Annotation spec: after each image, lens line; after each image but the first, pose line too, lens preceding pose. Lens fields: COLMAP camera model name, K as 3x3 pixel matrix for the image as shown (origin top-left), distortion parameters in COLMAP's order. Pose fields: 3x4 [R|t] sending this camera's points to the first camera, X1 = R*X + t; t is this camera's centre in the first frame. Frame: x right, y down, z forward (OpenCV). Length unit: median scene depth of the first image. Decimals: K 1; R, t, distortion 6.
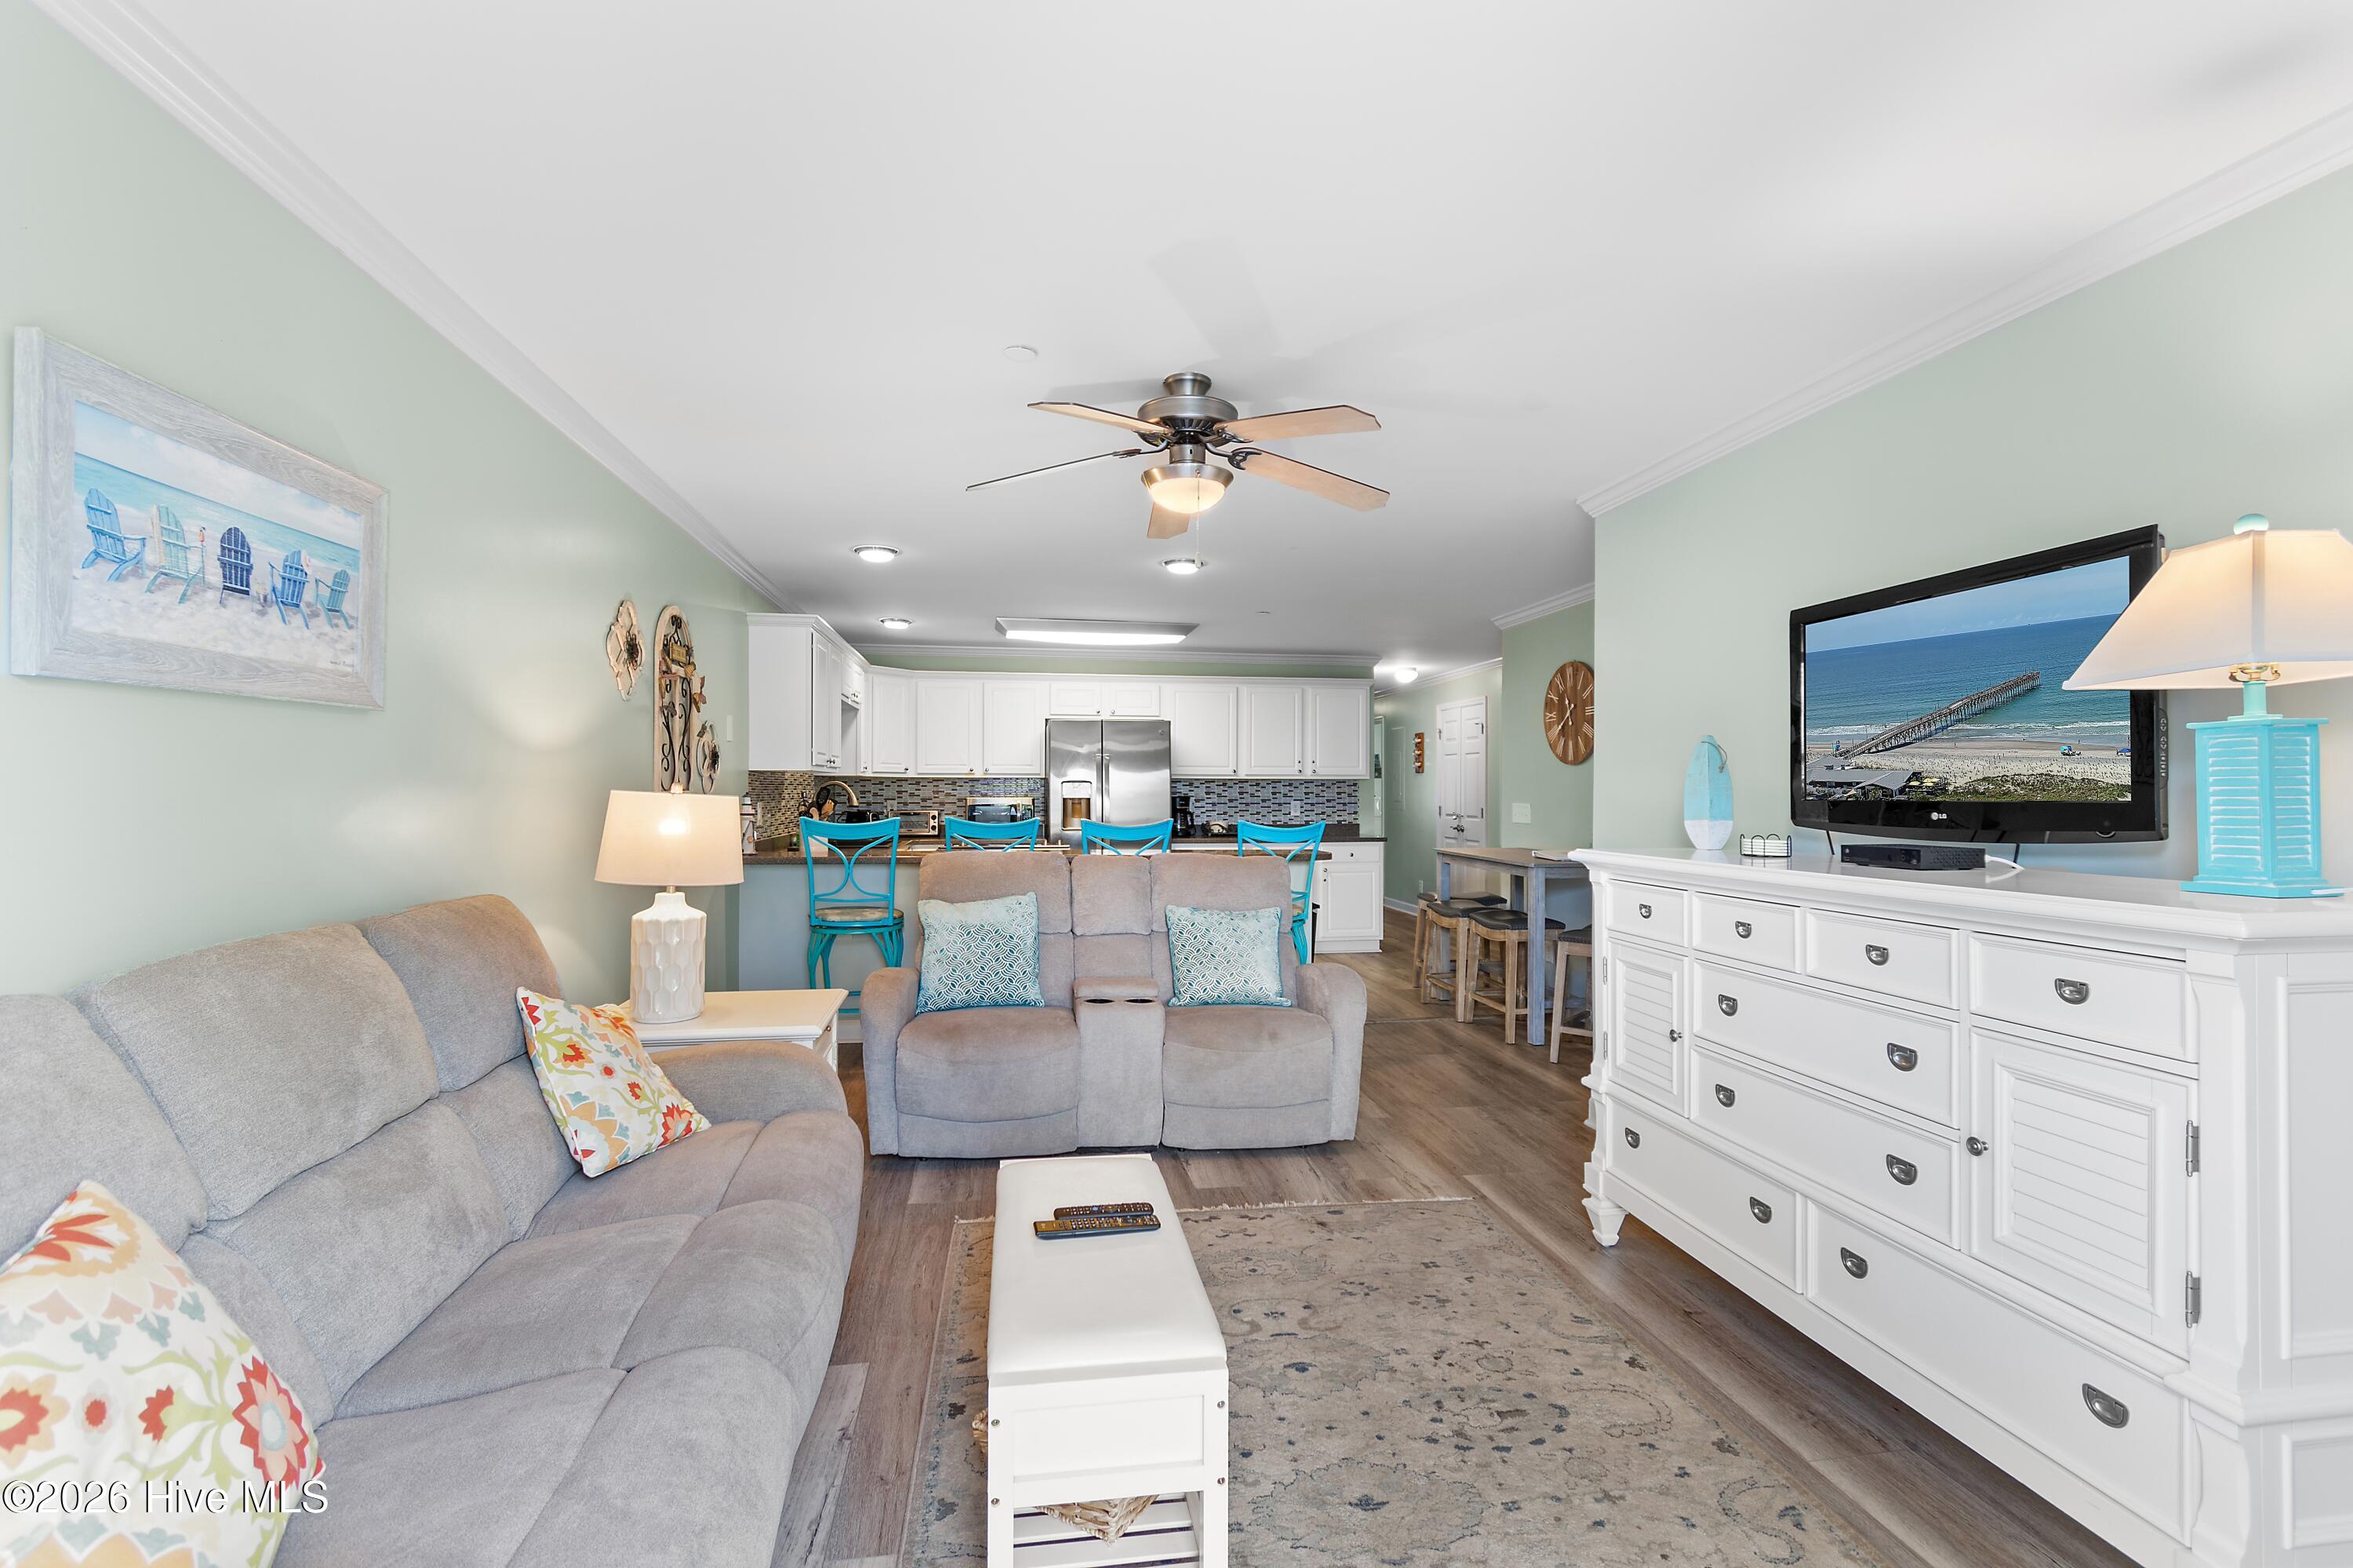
lens RADIAL K [[1031.9, 0, 1170.9], [0, 1031.9, 787.8], [0, 0, 1]] dist [0.003403, -0.003789]
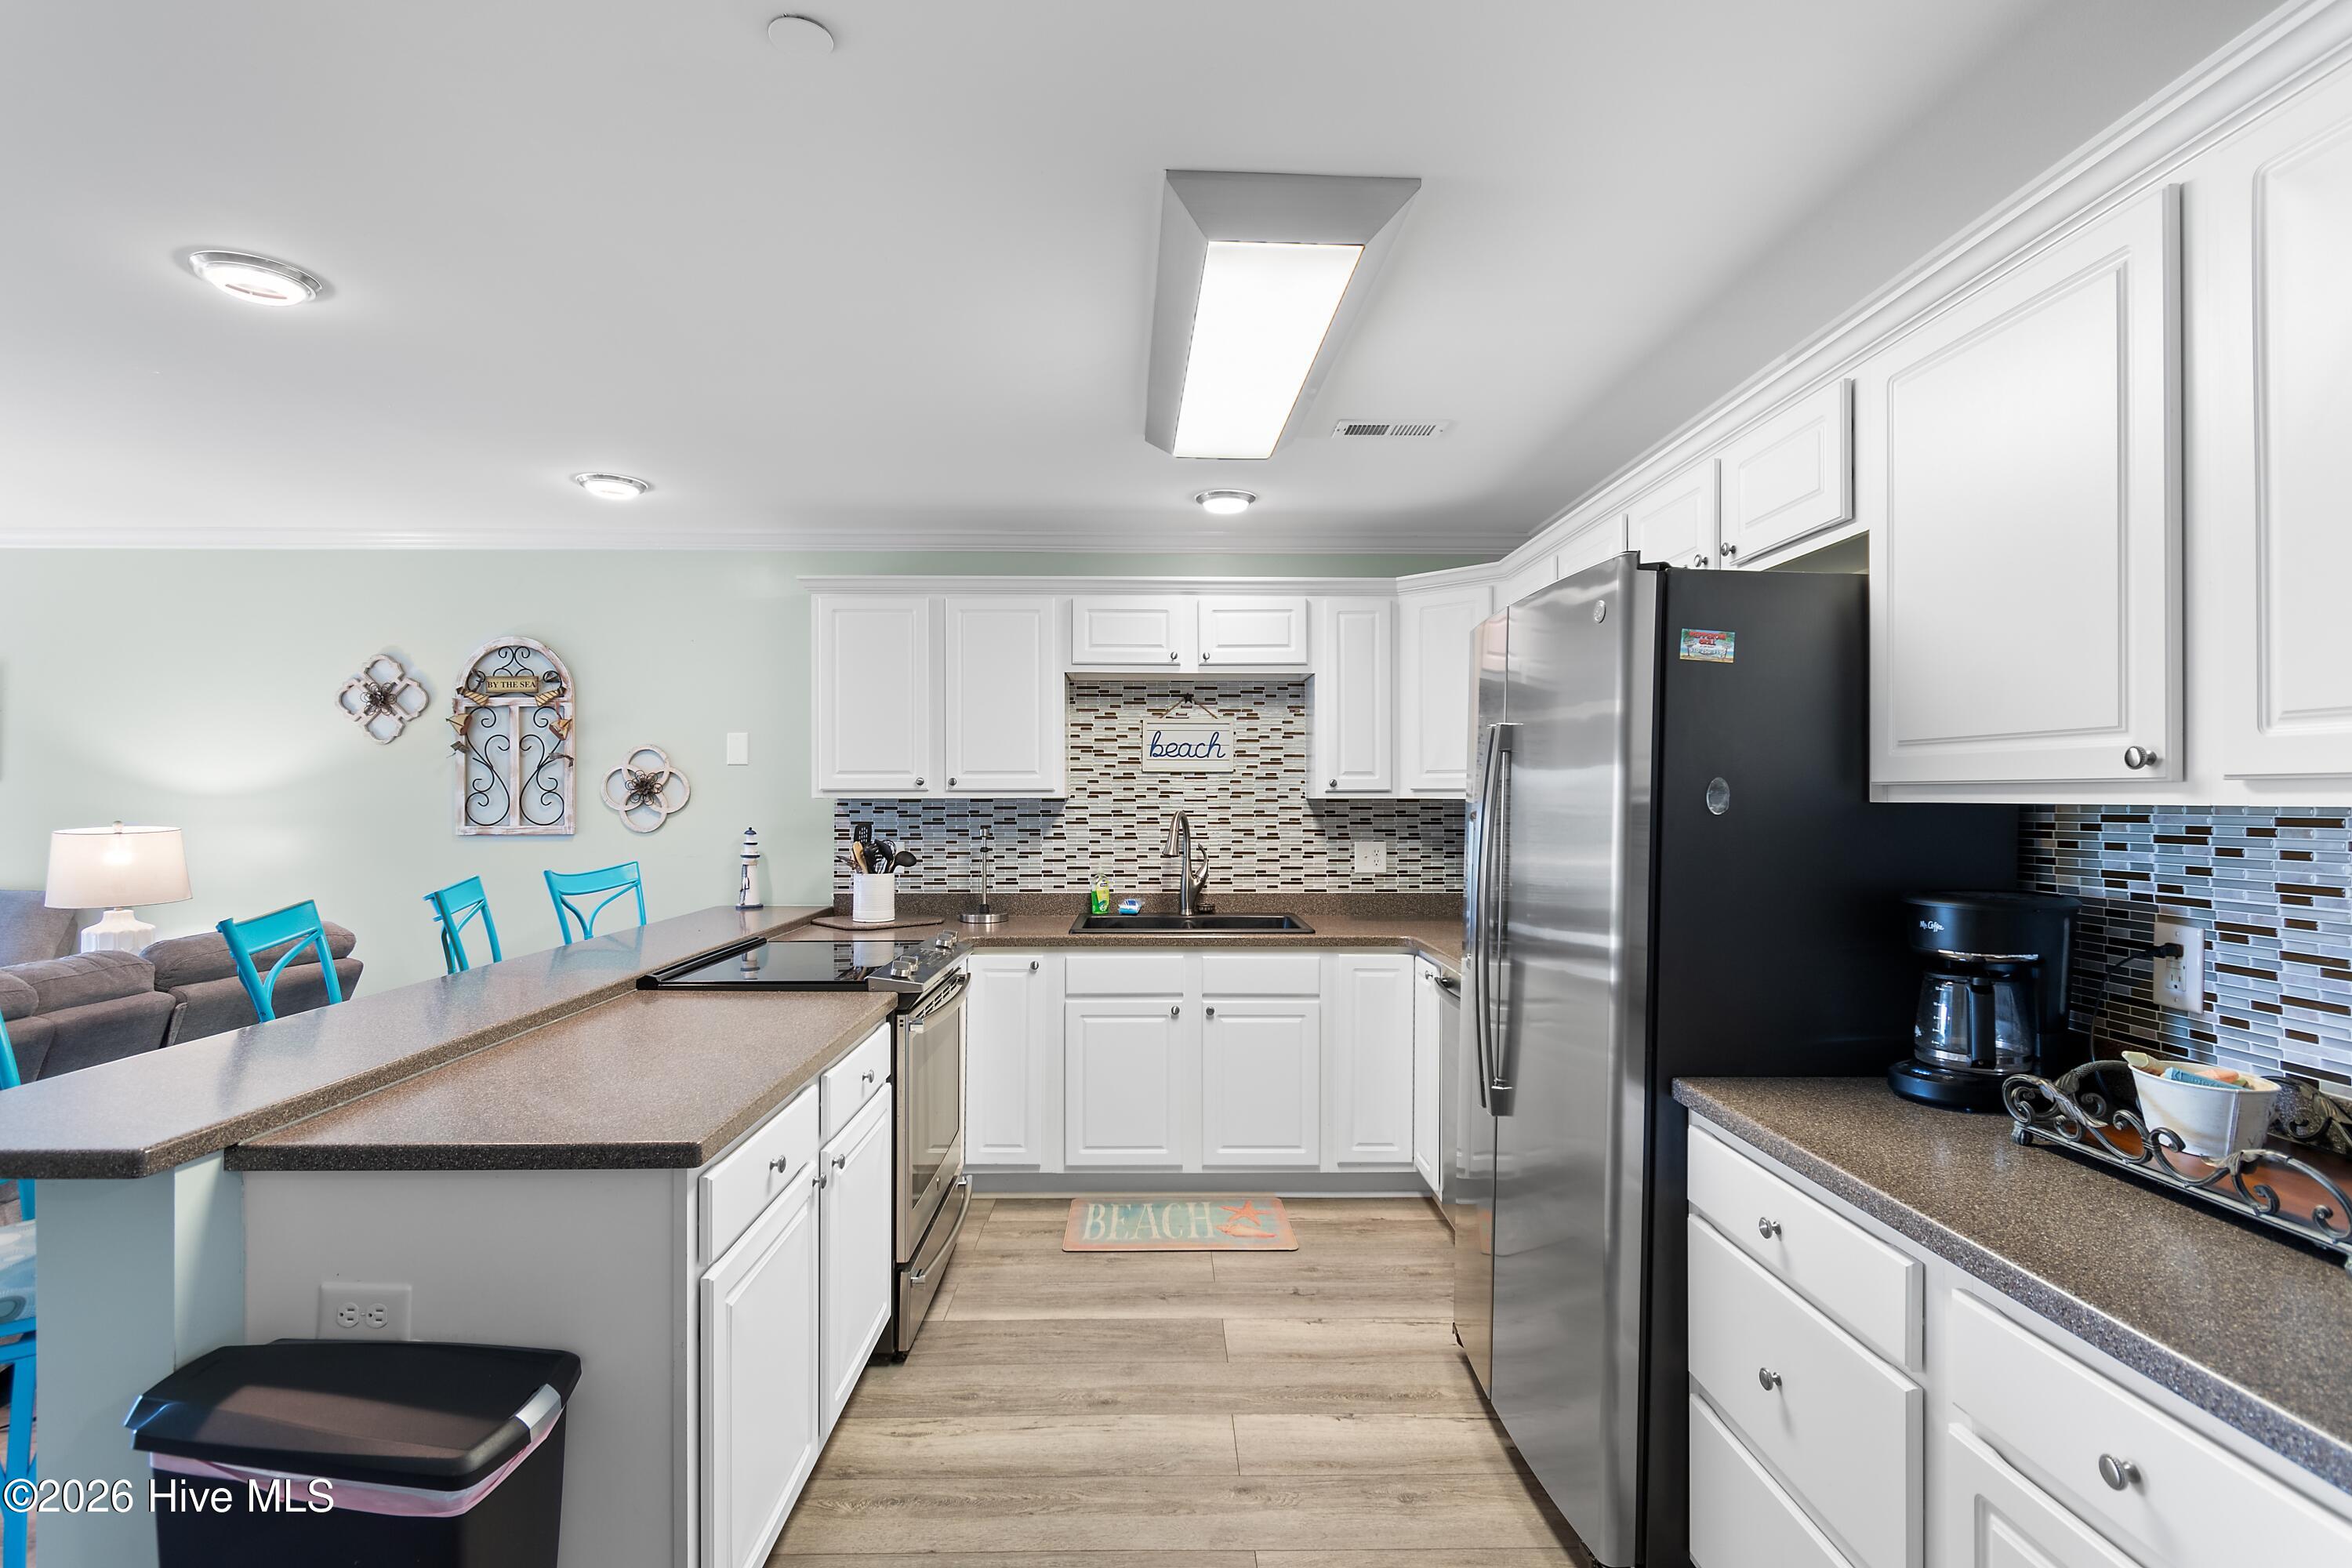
lens RADIAL K [[1122.7, 0, 1167.4], [0, 1122.7, 790.8], [0, 0, 1]] dist [0.006320, -0.000576]
pose [[-0.138973, -0.007411, -0.990268, 0.785472], [0.001509, 0.999969, -0.007696, -0.033828], [0.990295, -0.002564, -0.138958, 2.834538]]
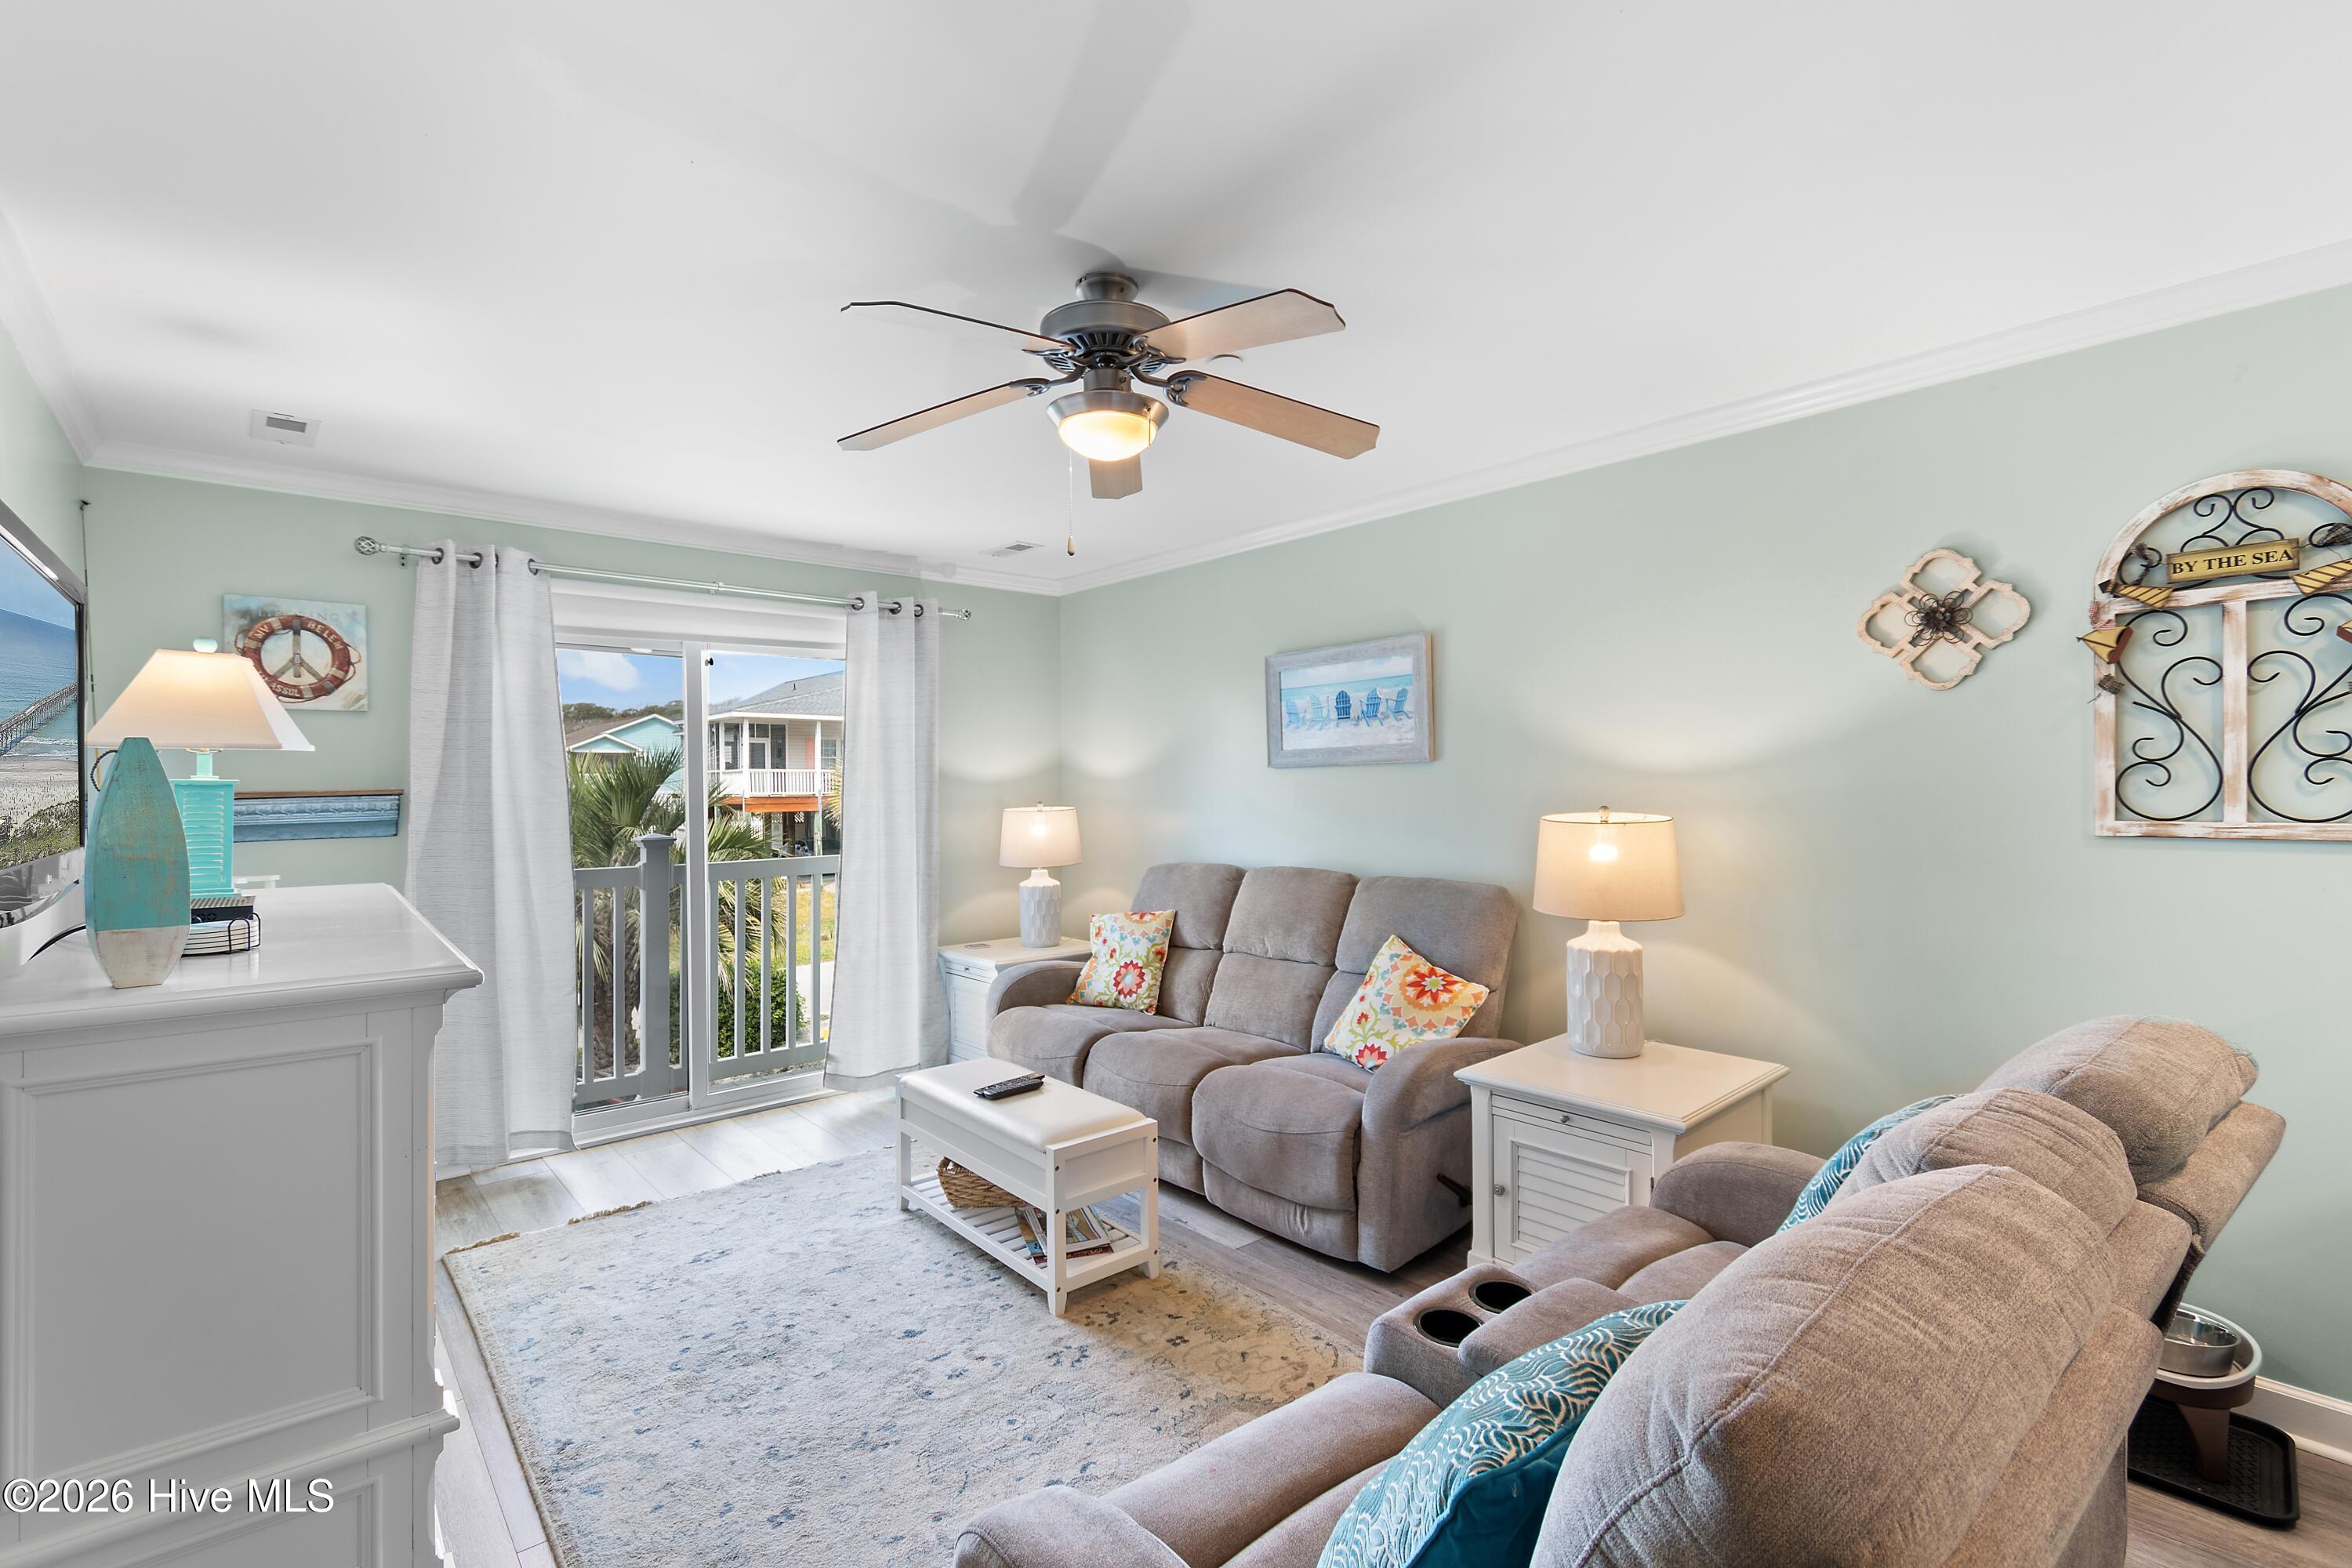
lens RADIAL K [[1045.1, 0, 1170.4], [0, 1045.1, 793.7], [0, 0, 1]] dist [0.001425, -0.000632]
pose [[-0.847186, 0.007912, -0.531238, 0.432673], [0.005584, 0.999966, 0.005987, -0.028508], [0.531268, 0.002105, -0.847201, 1.877941]]
